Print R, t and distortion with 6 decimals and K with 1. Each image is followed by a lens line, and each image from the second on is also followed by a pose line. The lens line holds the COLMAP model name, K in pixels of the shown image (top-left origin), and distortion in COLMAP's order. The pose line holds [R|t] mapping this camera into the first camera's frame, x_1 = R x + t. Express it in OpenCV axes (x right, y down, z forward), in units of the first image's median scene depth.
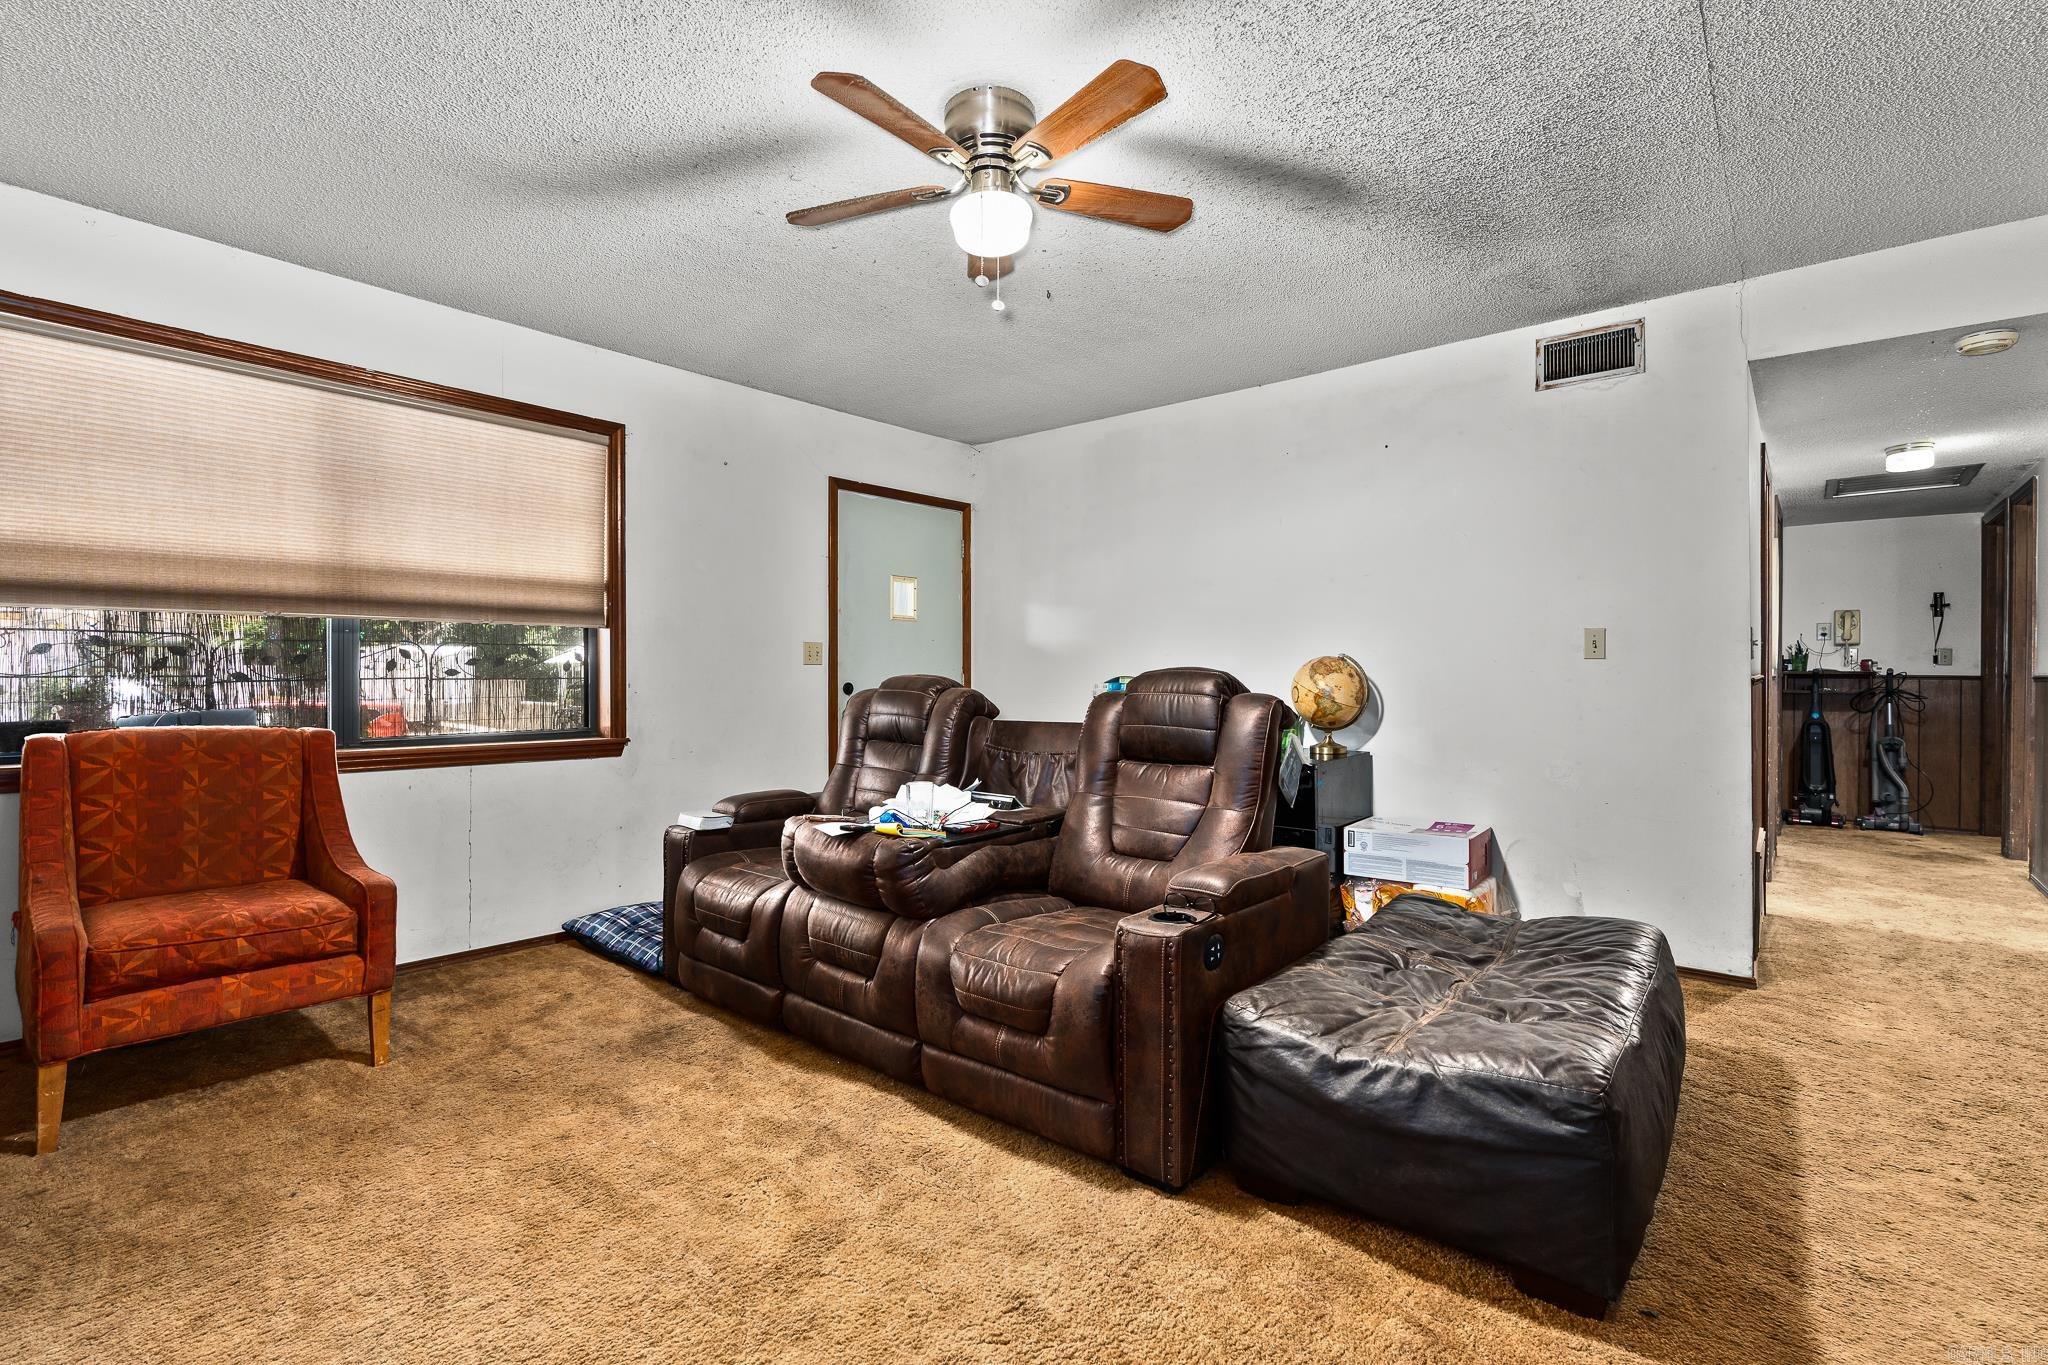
lens RADIAL K [[924.2, 0, 1024.0], [0, 924.2, 682.5], [0, 0, 1]] dist [0.000370, 0.000303]
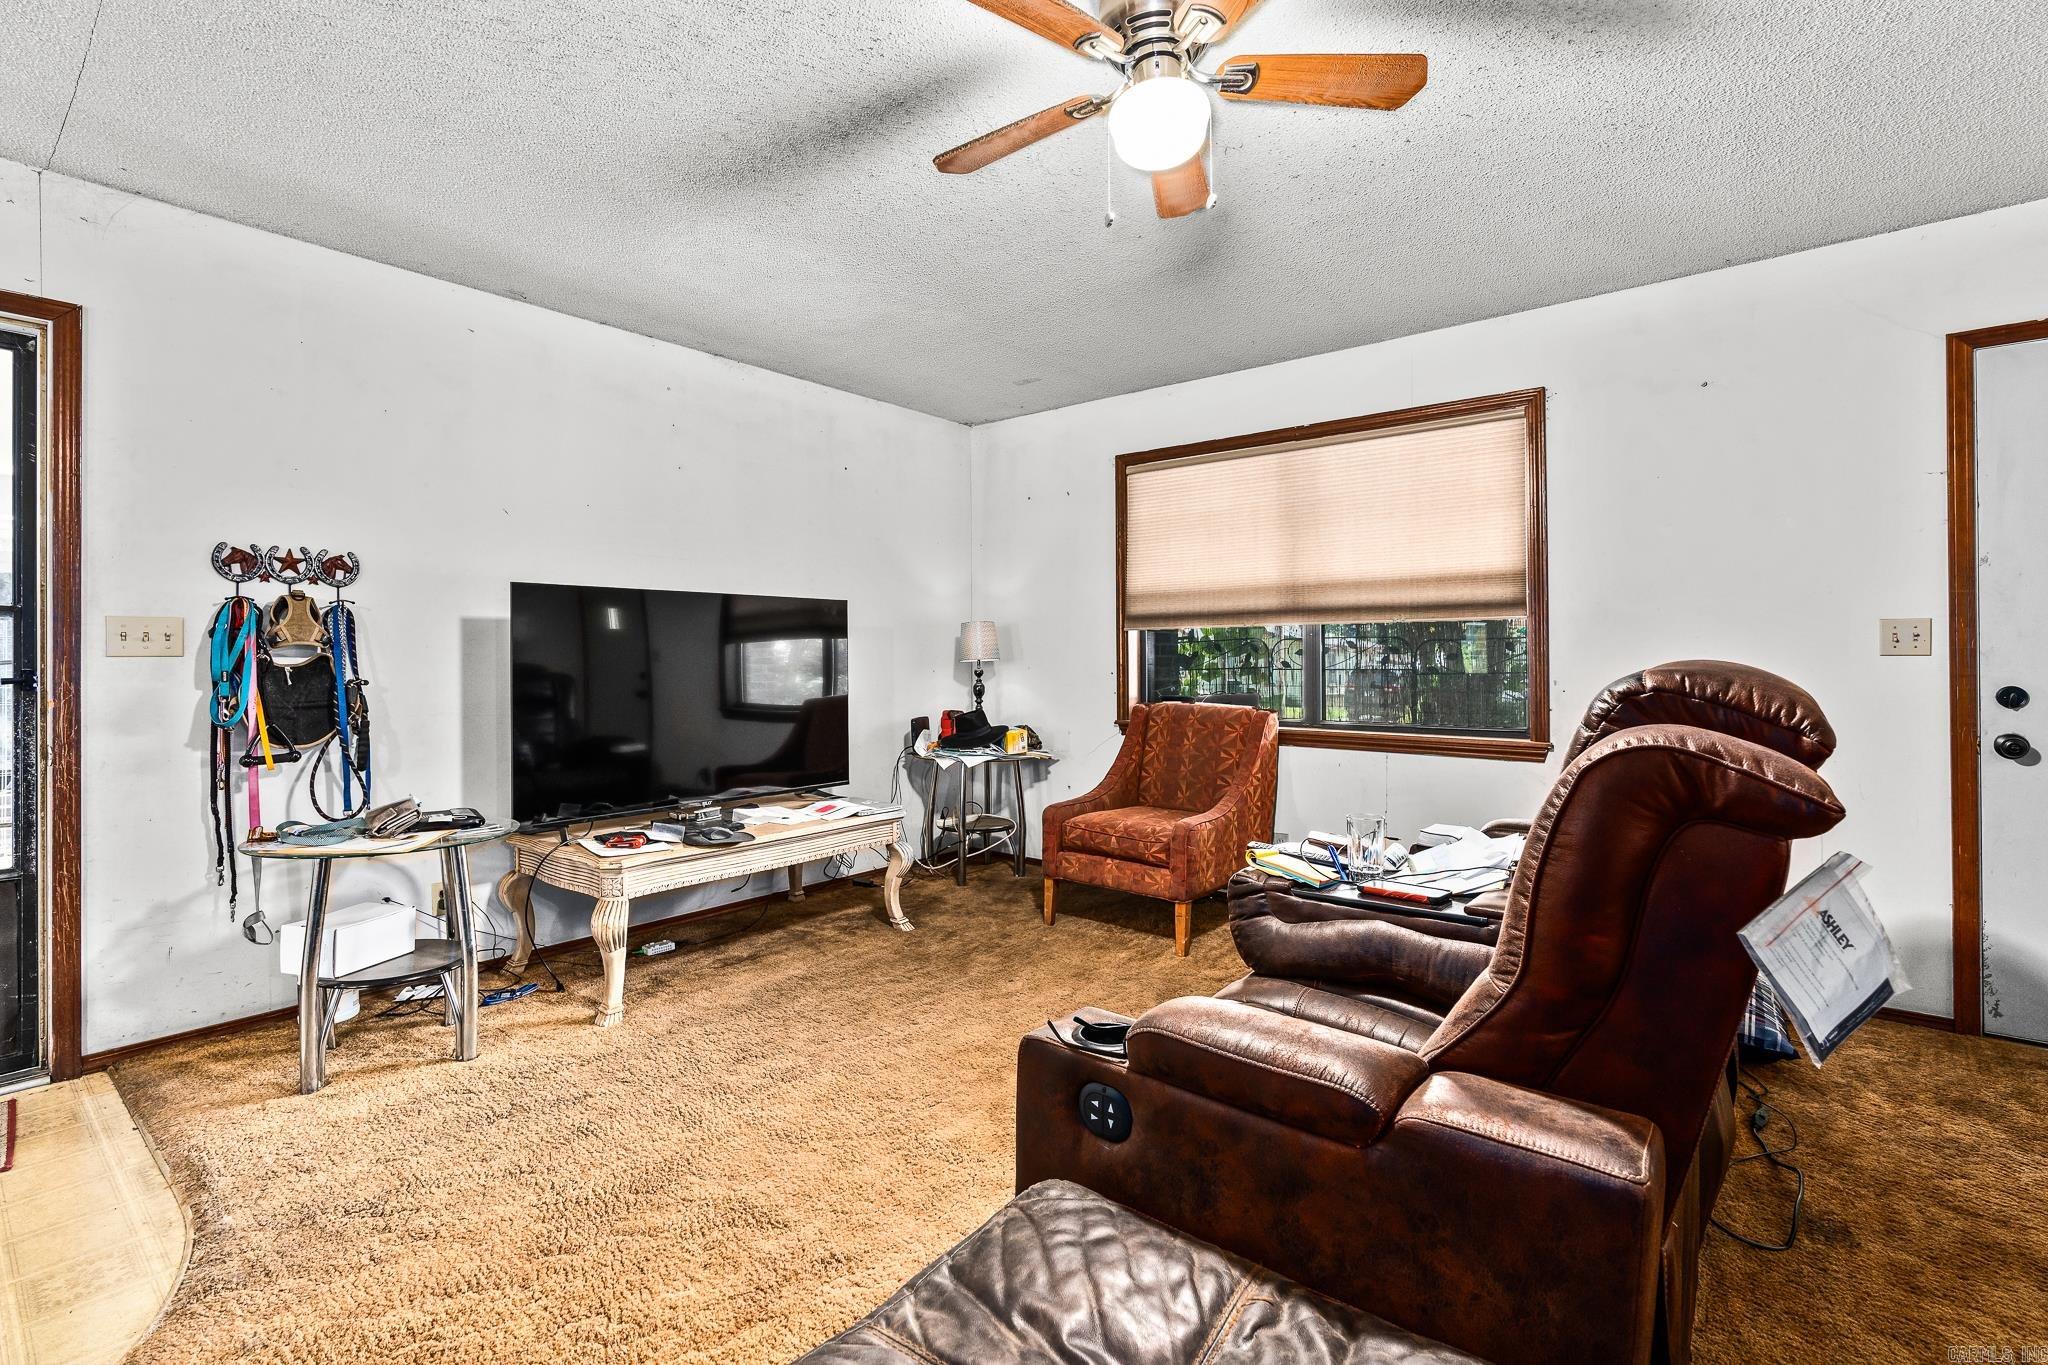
lens RADIAL K [[933.4, 0, 1033.7], [0, 933.4, 661.2], [0, 0, 1]] dist [-0.002054, -0.000102]
pose [[0.024848, -0.008377, -0.999656, 0.506501], [-0.013649, 0.999869, -0.008718, -0.003285], [0.999598, 0.013860, 0.024730, 0.565467]]
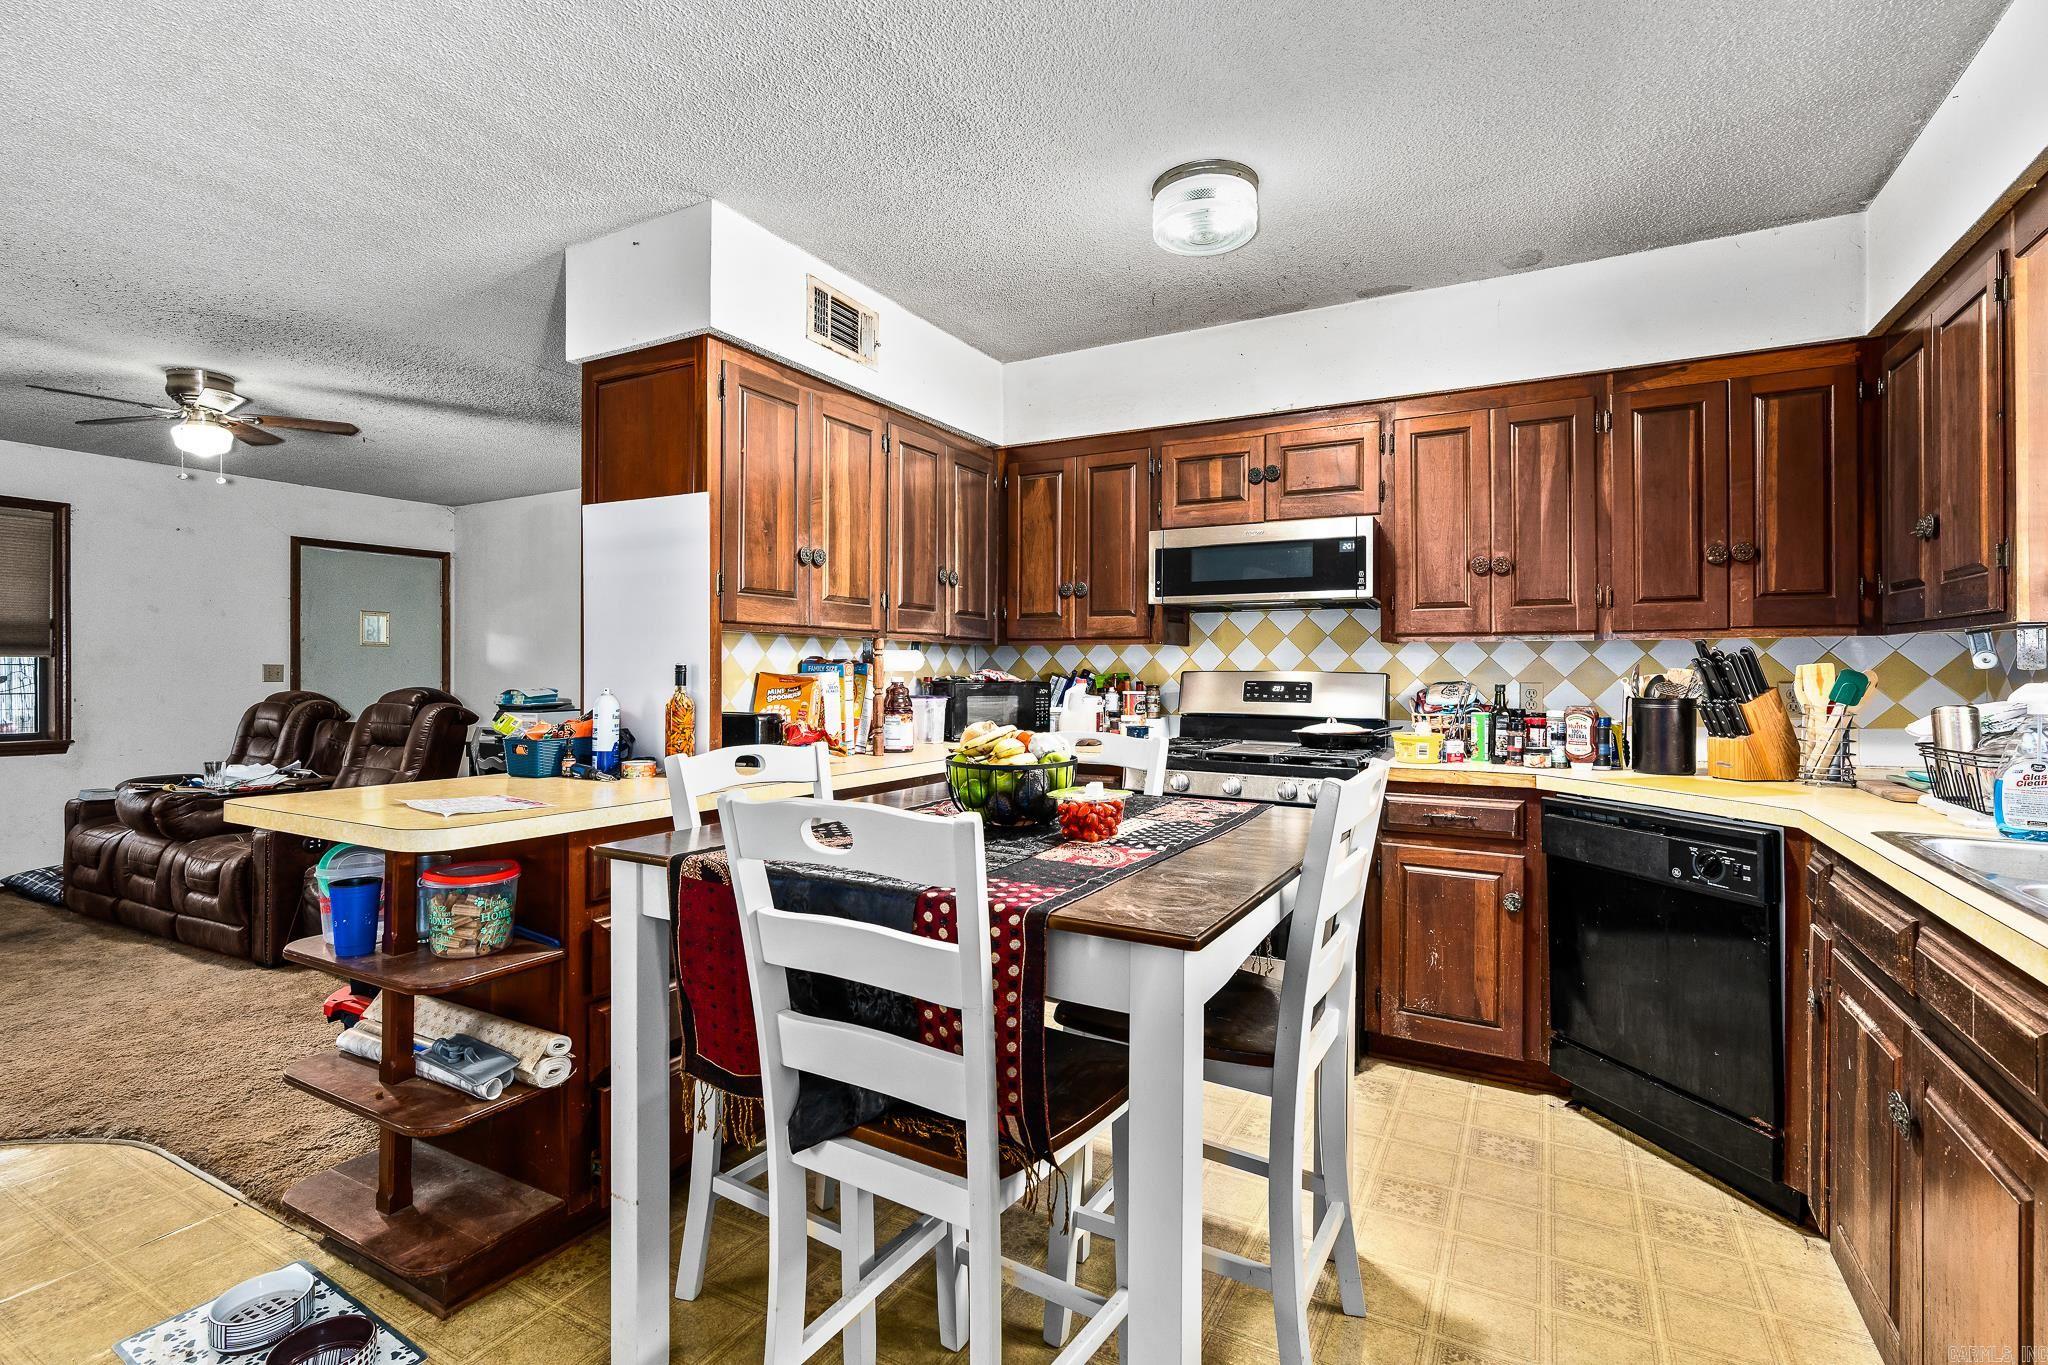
lens RADIAL K [[957.7, 0, 1024.5], [0, 957.7, 664.9], [0, 0, 1]] dist [0.001274, 0.000943]
pose [[0.979776, -0.000261, 0.200097, 0.727545], [0.004518, 0.999773, -0.020818, -0.013463], [-0.200046, 0.021301, 0.979555, -0.712975]]
